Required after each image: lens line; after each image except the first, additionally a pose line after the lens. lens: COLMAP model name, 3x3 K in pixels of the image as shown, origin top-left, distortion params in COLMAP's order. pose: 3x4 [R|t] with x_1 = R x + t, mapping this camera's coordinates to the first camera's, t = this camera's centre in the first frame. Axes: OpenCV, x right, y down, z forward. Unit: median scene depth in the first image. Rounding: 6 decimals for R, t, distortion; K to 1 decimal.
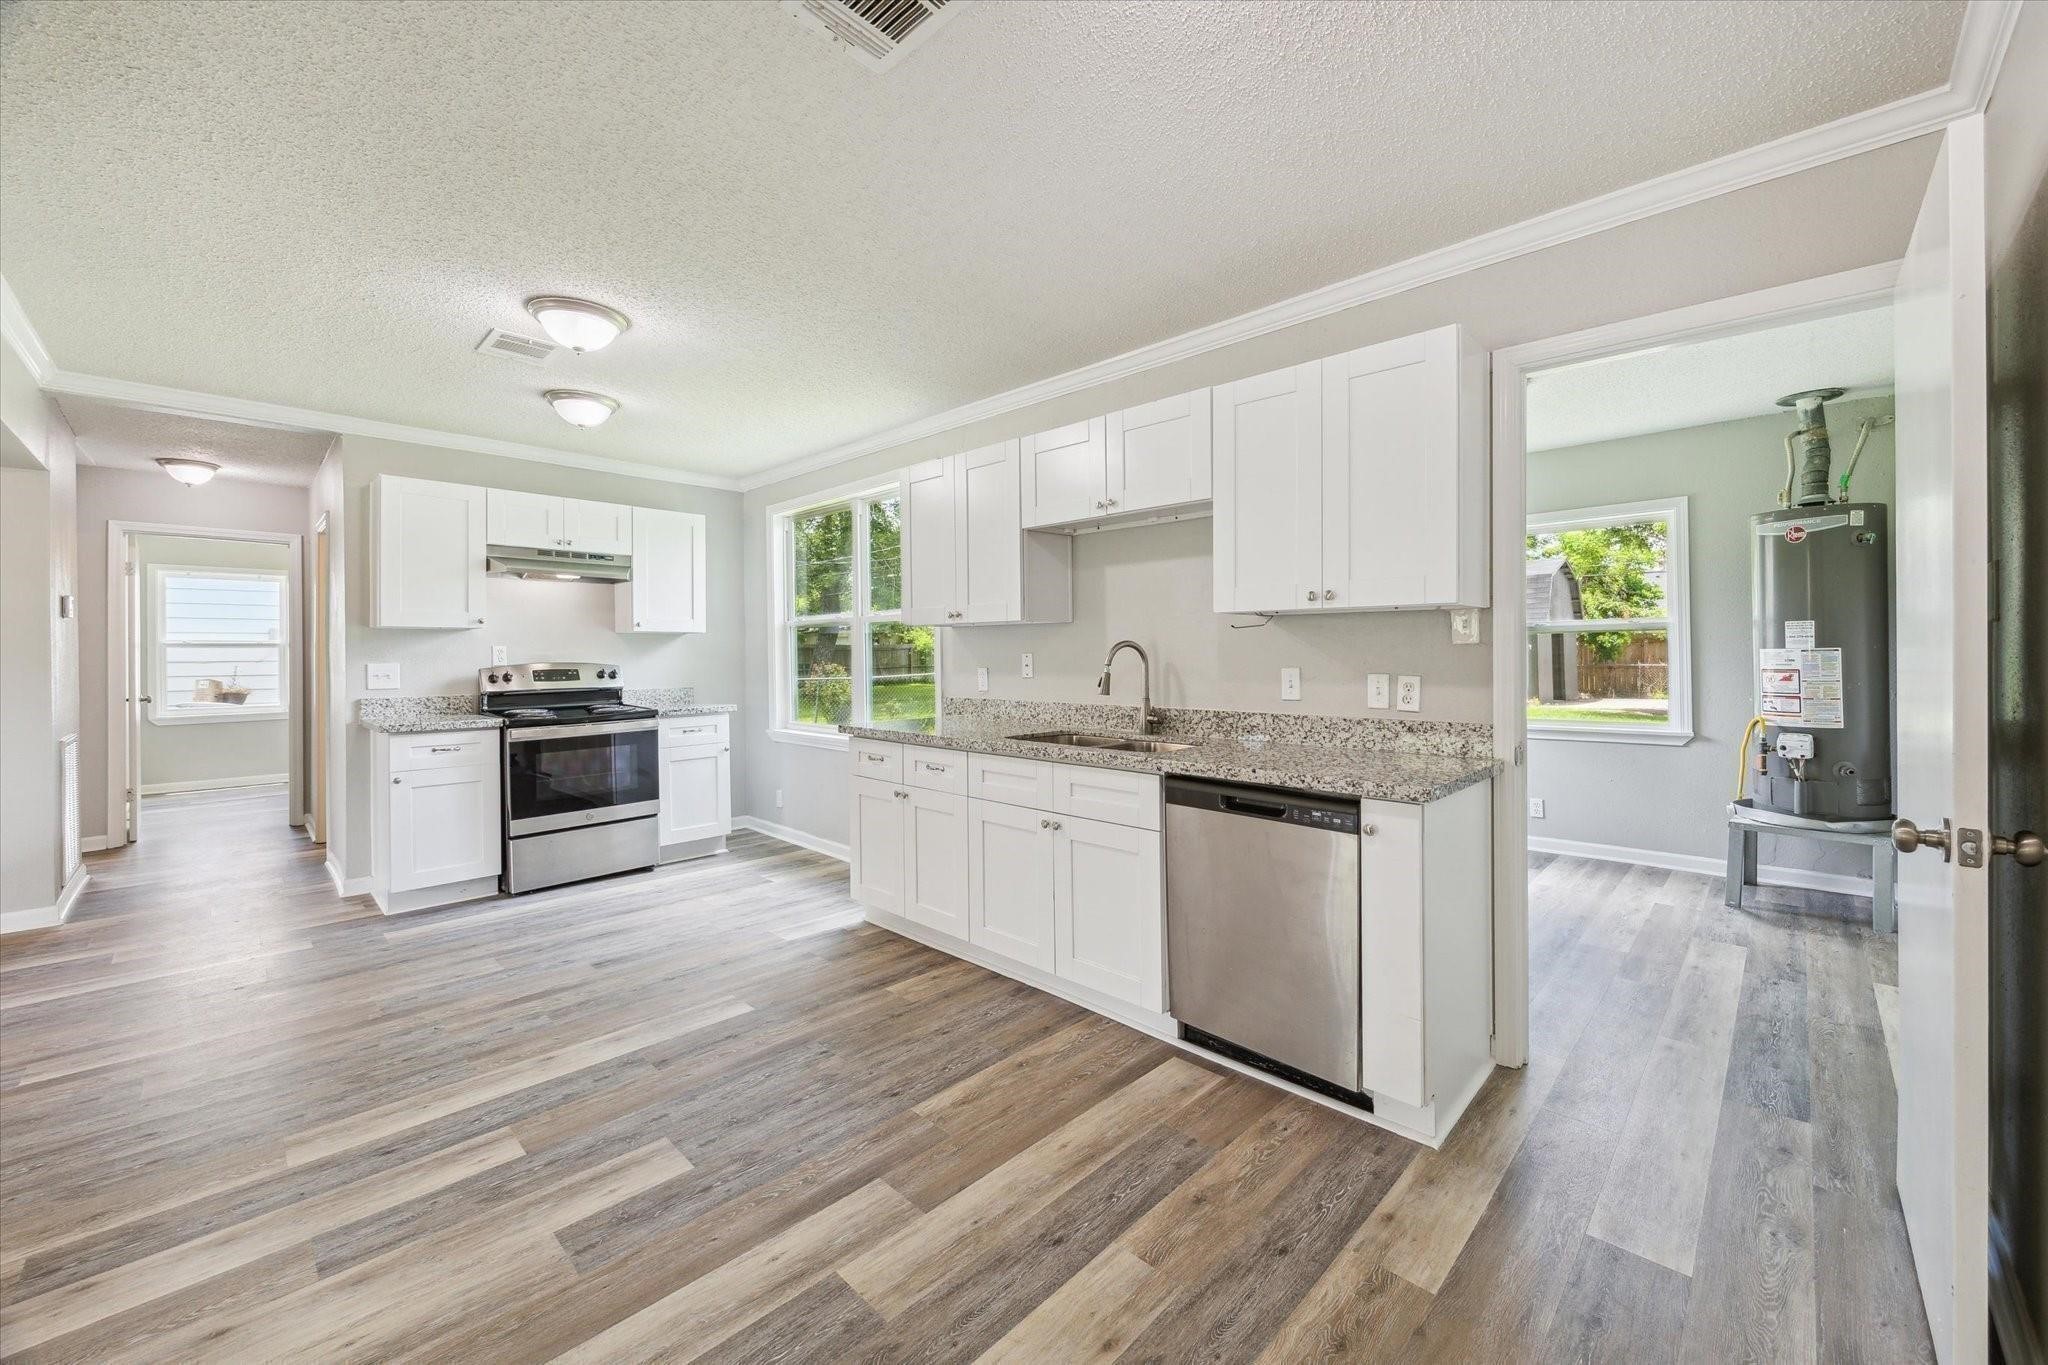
lens RADIAL K [[809.5, 0, 1012.2], [0, 809.5, 655.5], [0, 0, 1]] dist [-0.003427, -0.000357]
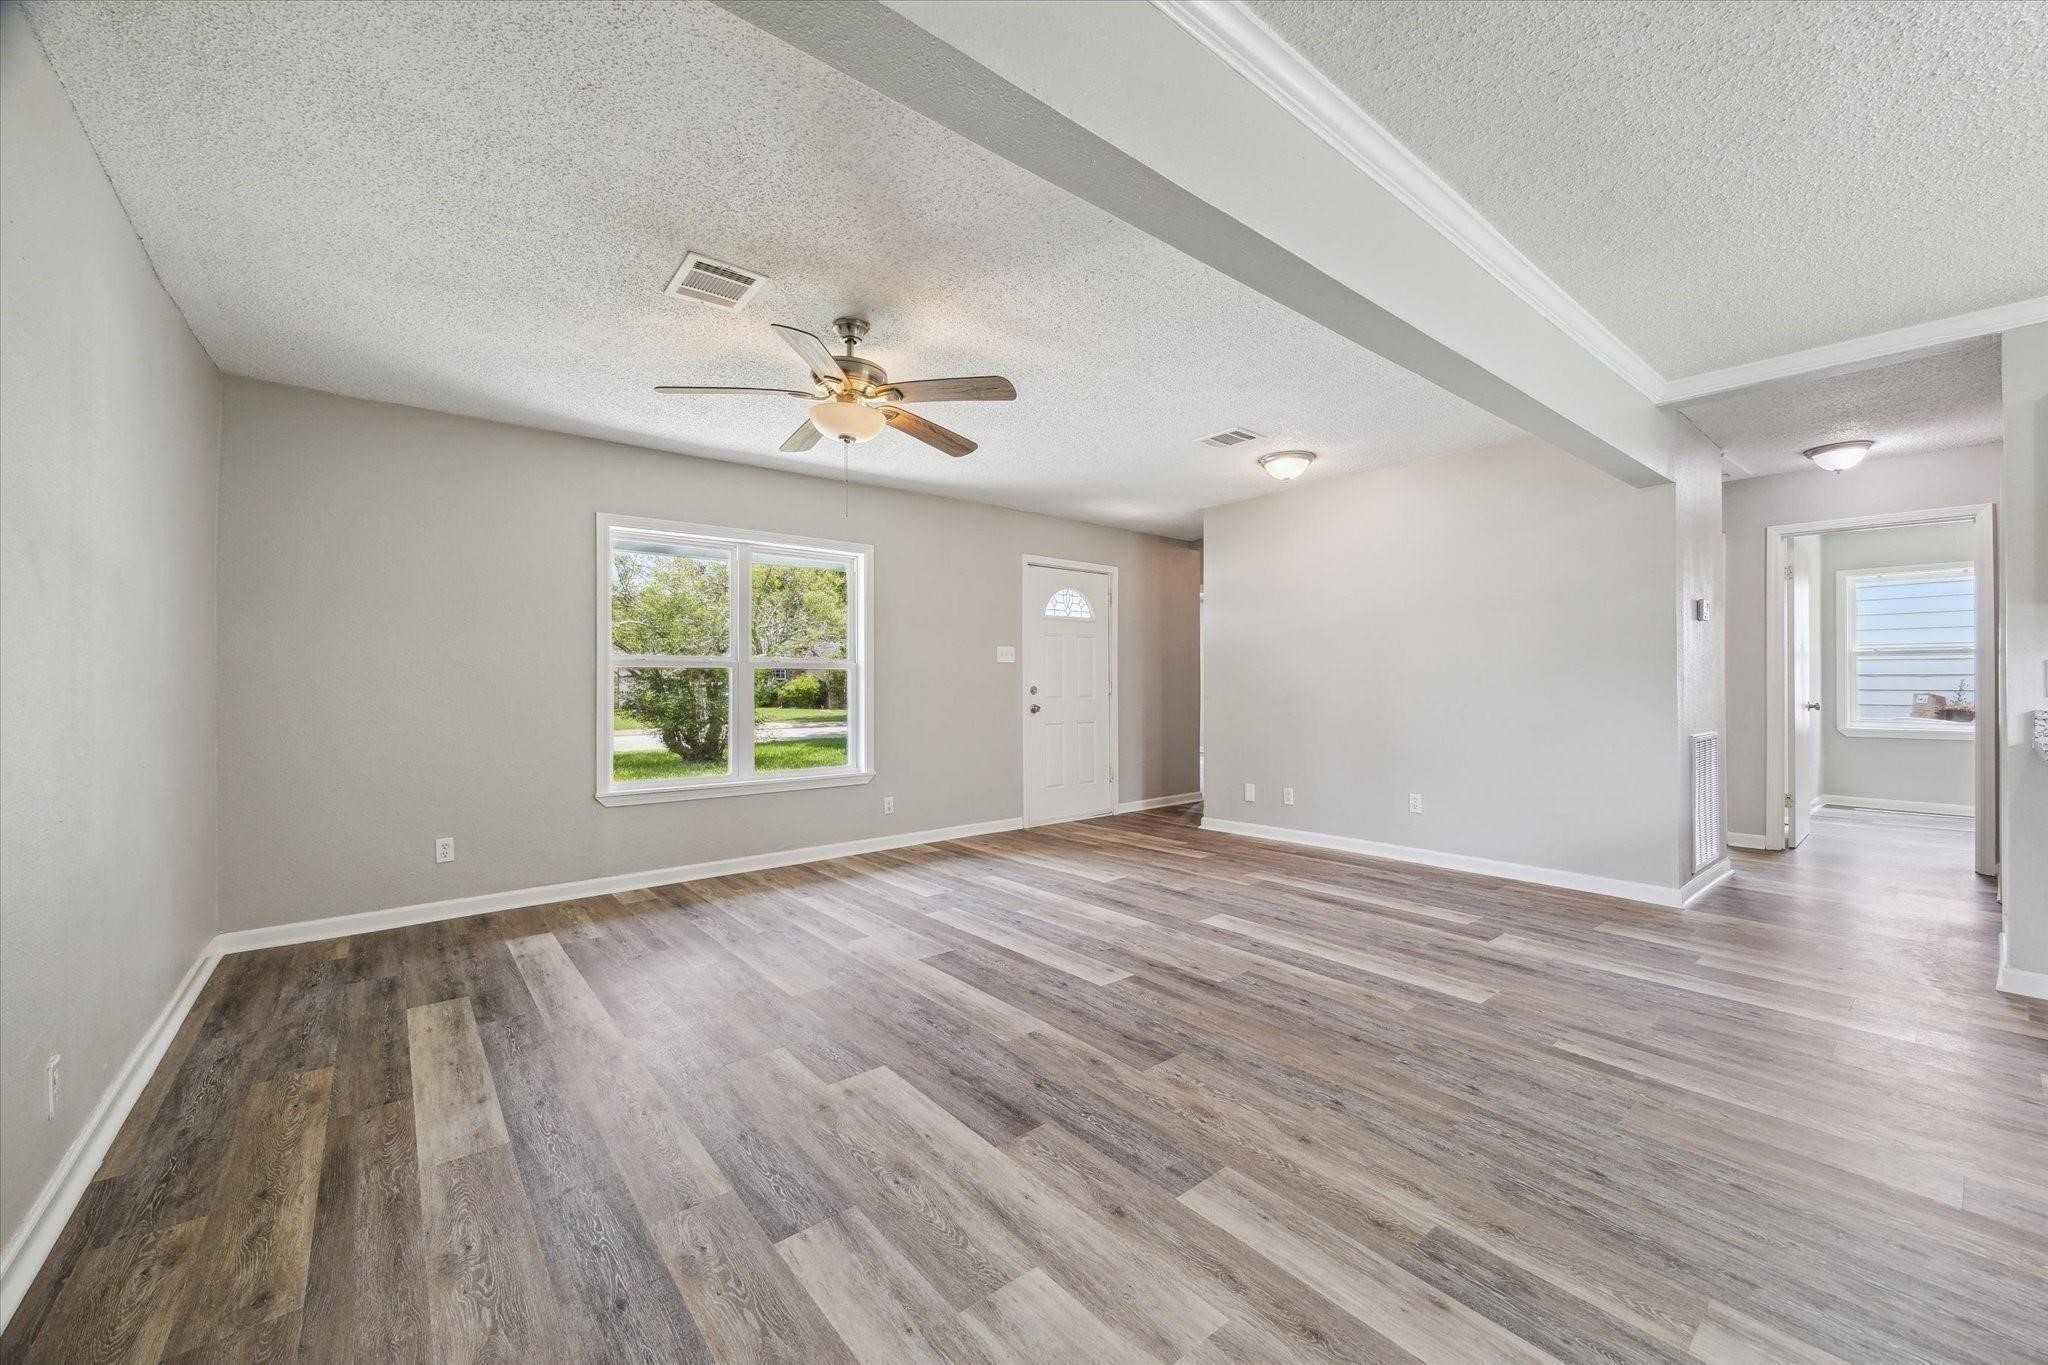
lens RADIAL K [[778.2, 0, 1041.4], [0, 778.2, 673.7], [0, 0, 1]] dist [-0.000785, -0.000146]
pose [[-0.087852, -0.001516, -0.996132, -0.107103], [0.000993, 0.999998, -0.001610, 0.030879], [0.996133, -0.001131, -0.087850, 0.296497]]
